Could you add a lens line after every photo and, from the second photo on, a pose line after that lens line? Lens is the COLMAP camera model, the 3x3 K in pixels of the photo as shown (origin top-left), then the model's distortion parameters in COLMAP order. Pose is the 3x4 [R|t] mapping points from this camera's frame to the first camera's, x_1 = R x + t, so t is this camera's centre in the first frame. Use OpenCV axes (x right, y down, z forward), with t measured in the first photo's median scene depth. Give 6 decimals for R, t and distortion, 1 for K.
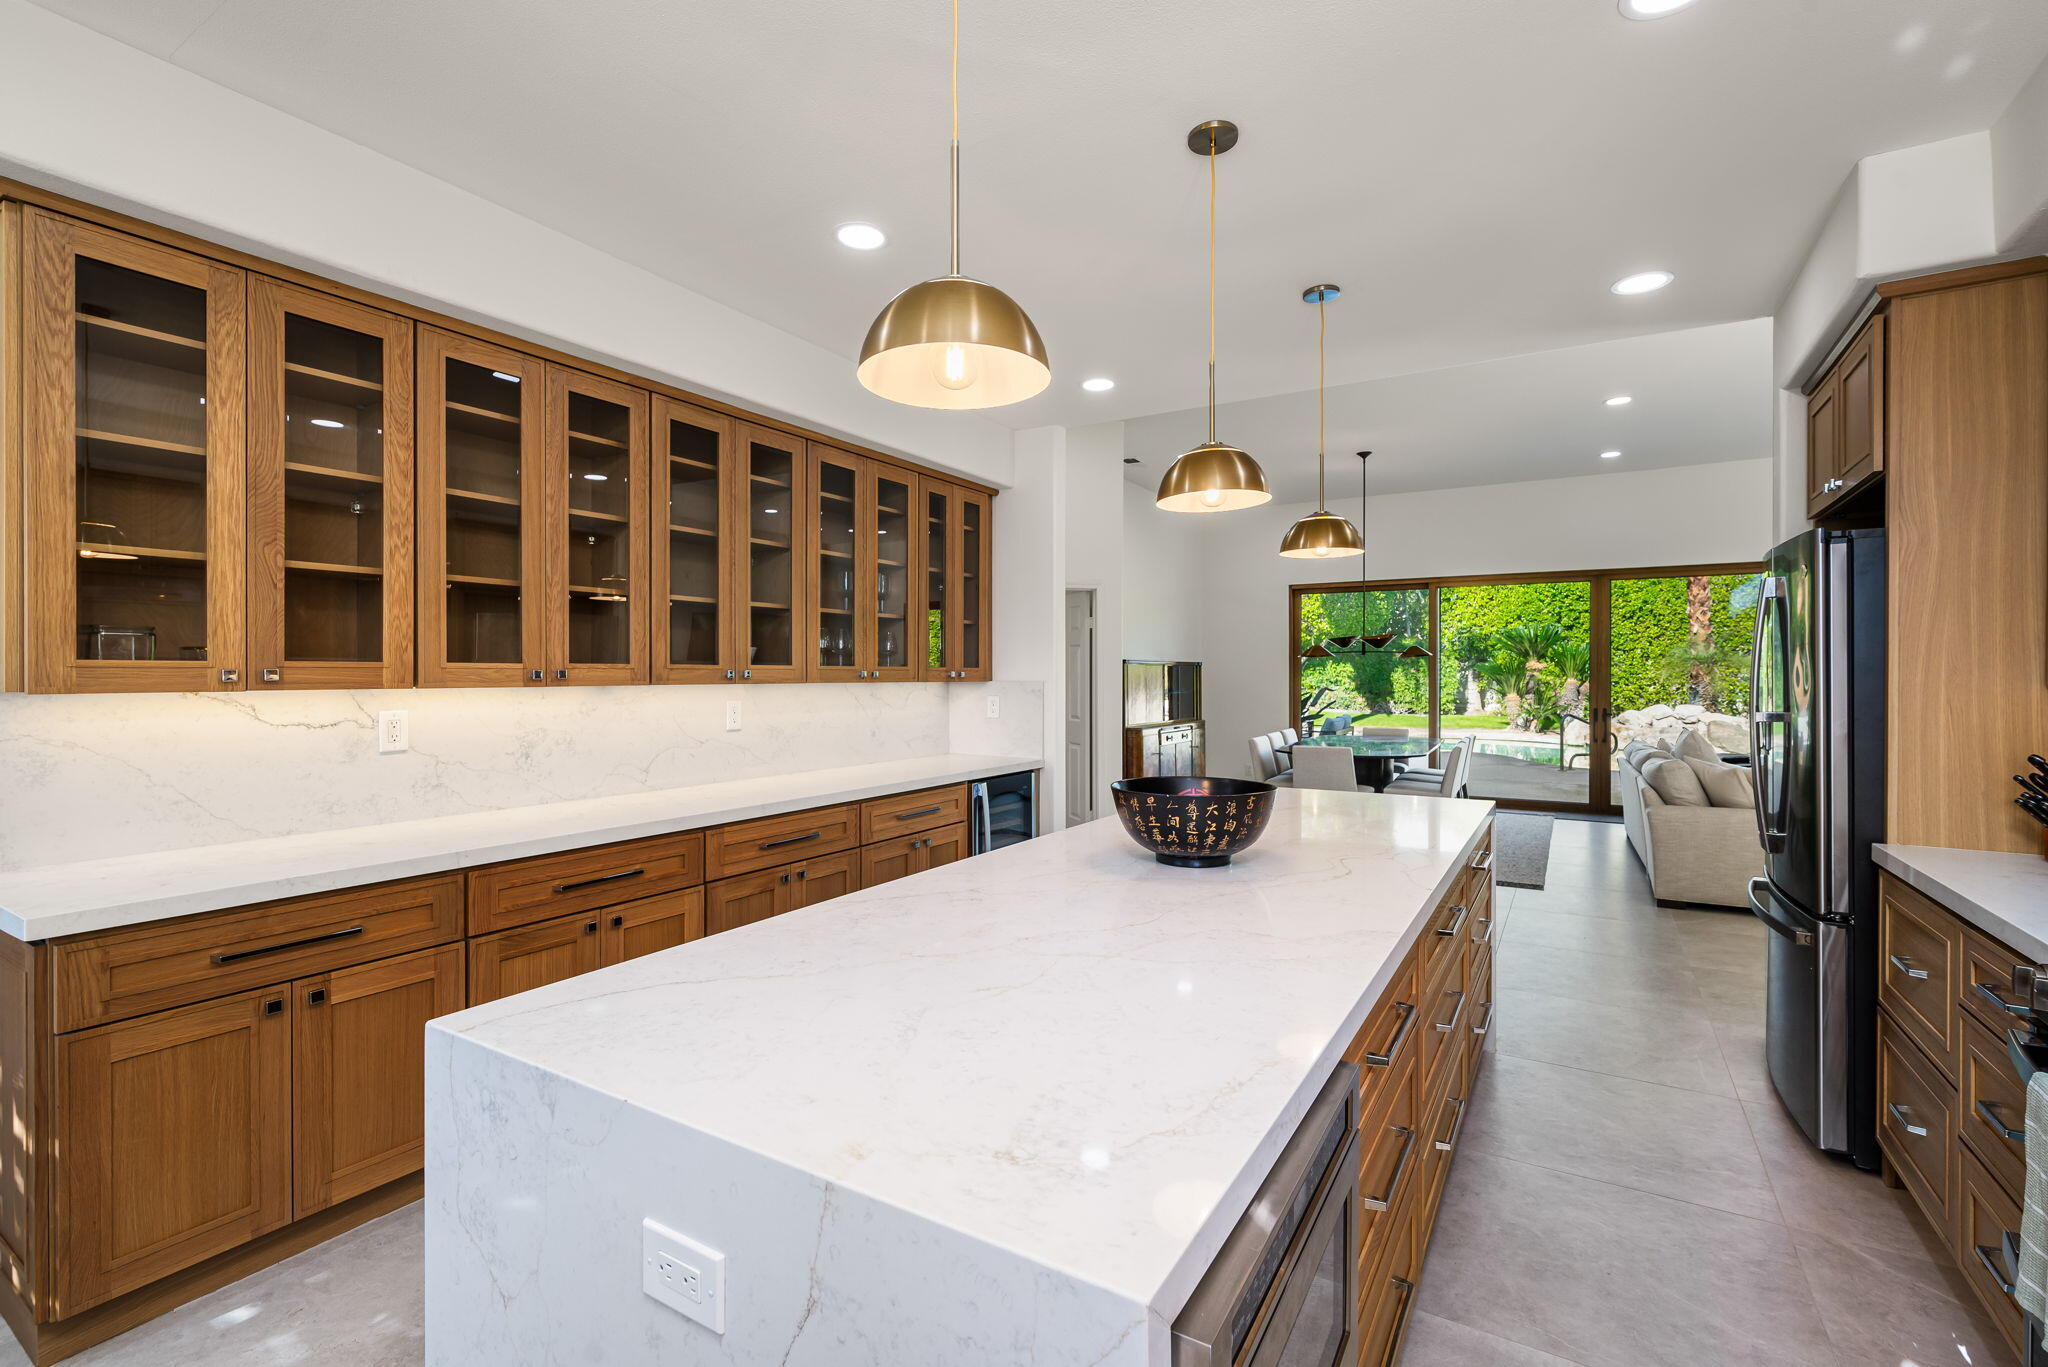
lens RADIAL K [[905.9, 0, 1029.4], [0, 905.9, 685.1], [0, 0, 1]] dist [0.001704, -0.000631]
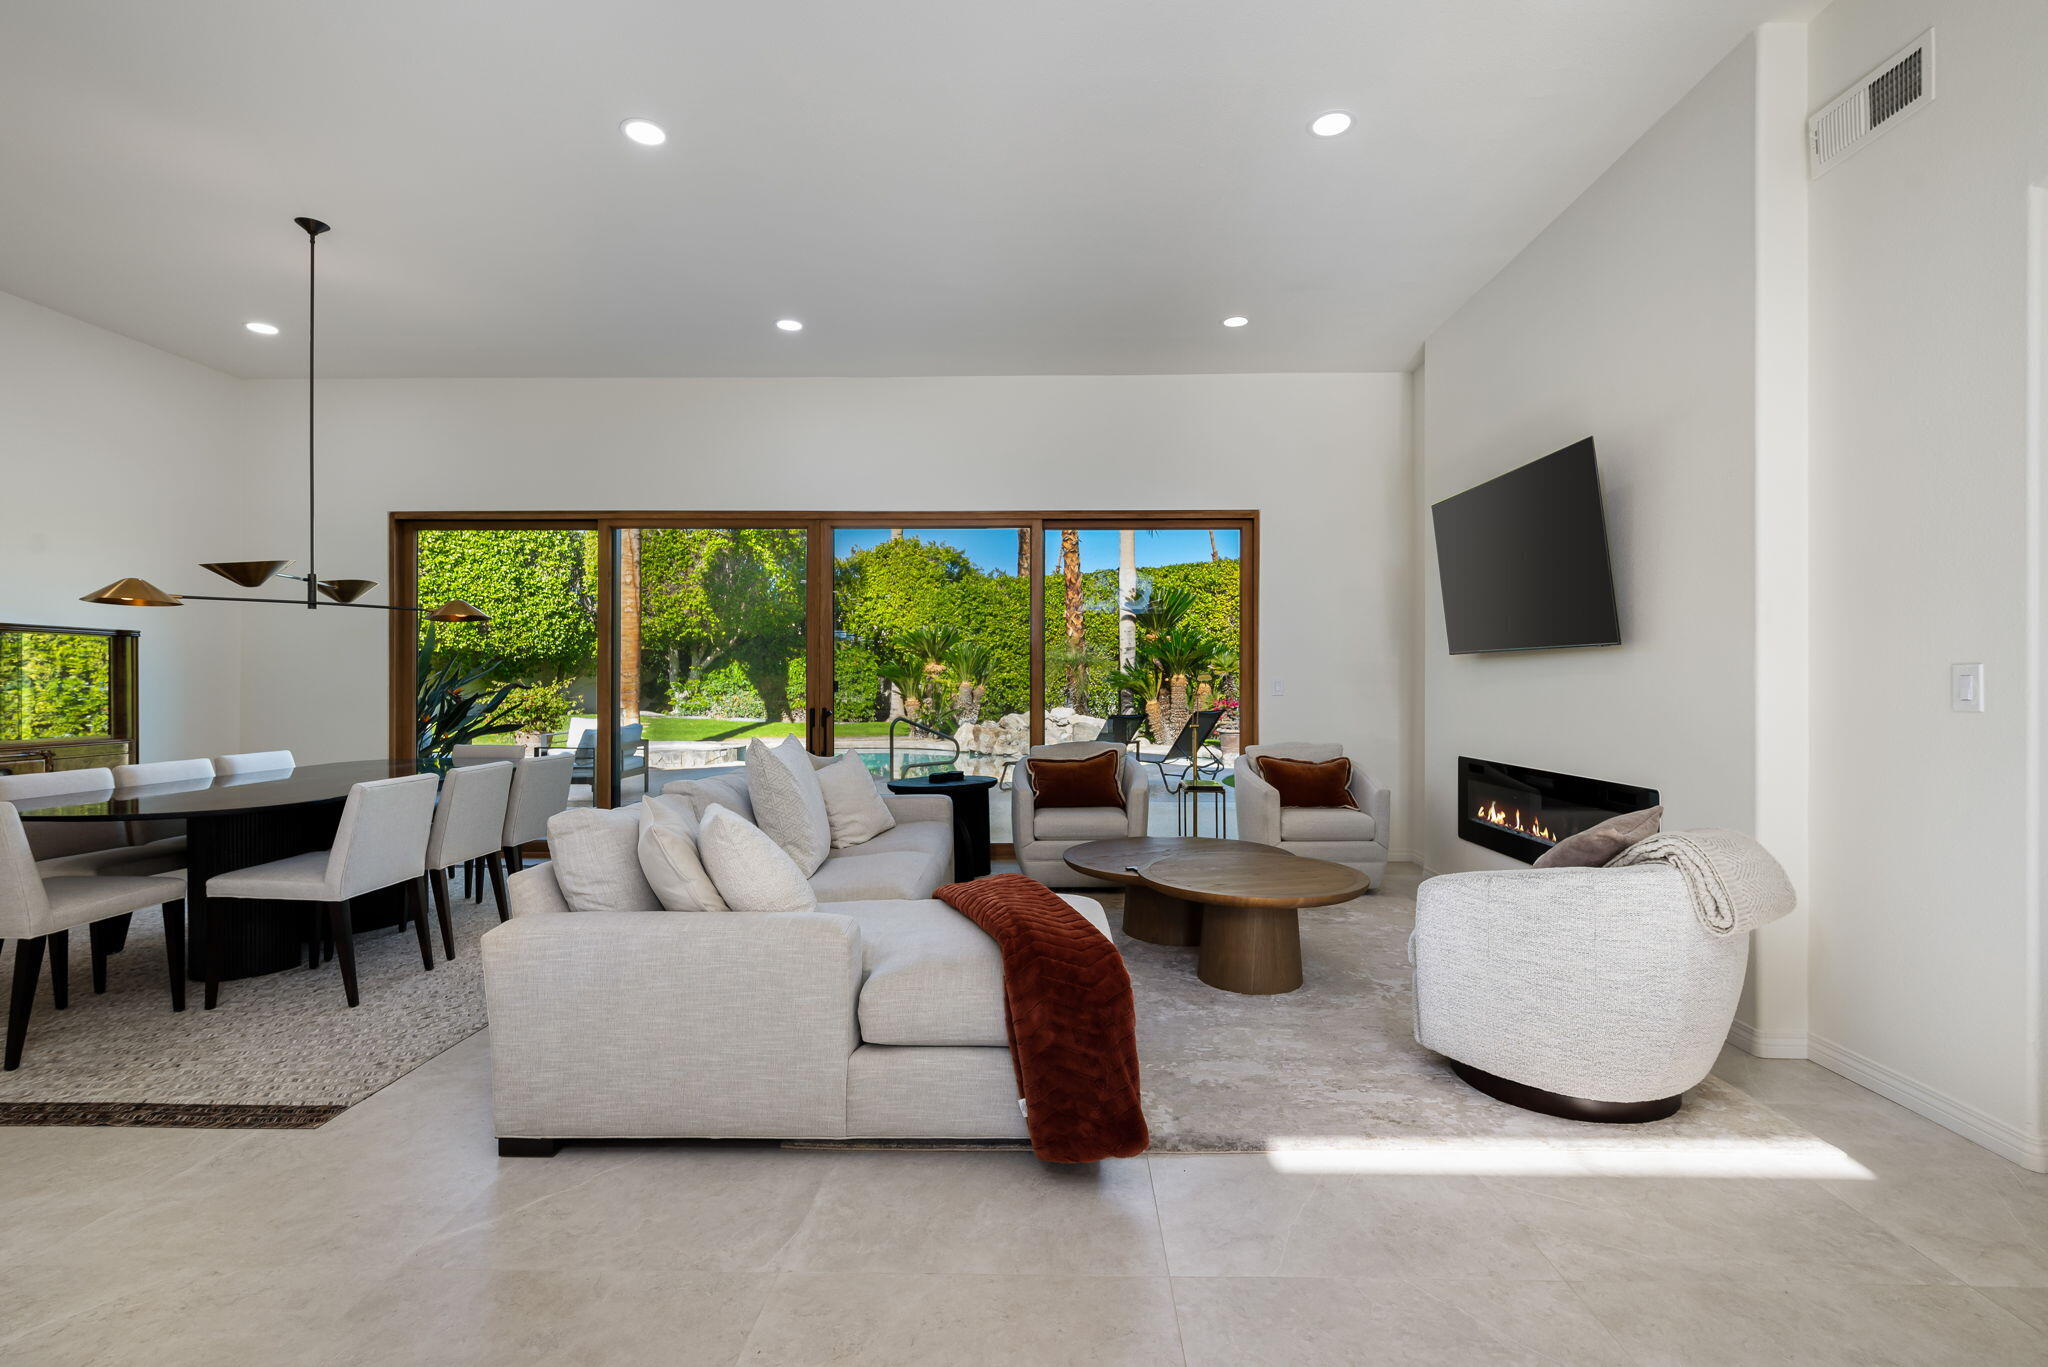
lens RADIAL K [[905.9, 0, 1025.4], [0, 905.9, 687.7], [0, 0, 1]] dist [0.001704, -0.000631]
pose [[0.873961, 0.003630, 0.485982, 0.185054], [0.000193, 0.999969, -0.007814, 0.006889], [-0.485996, 0.006923, 0.873934, 0.132424]]
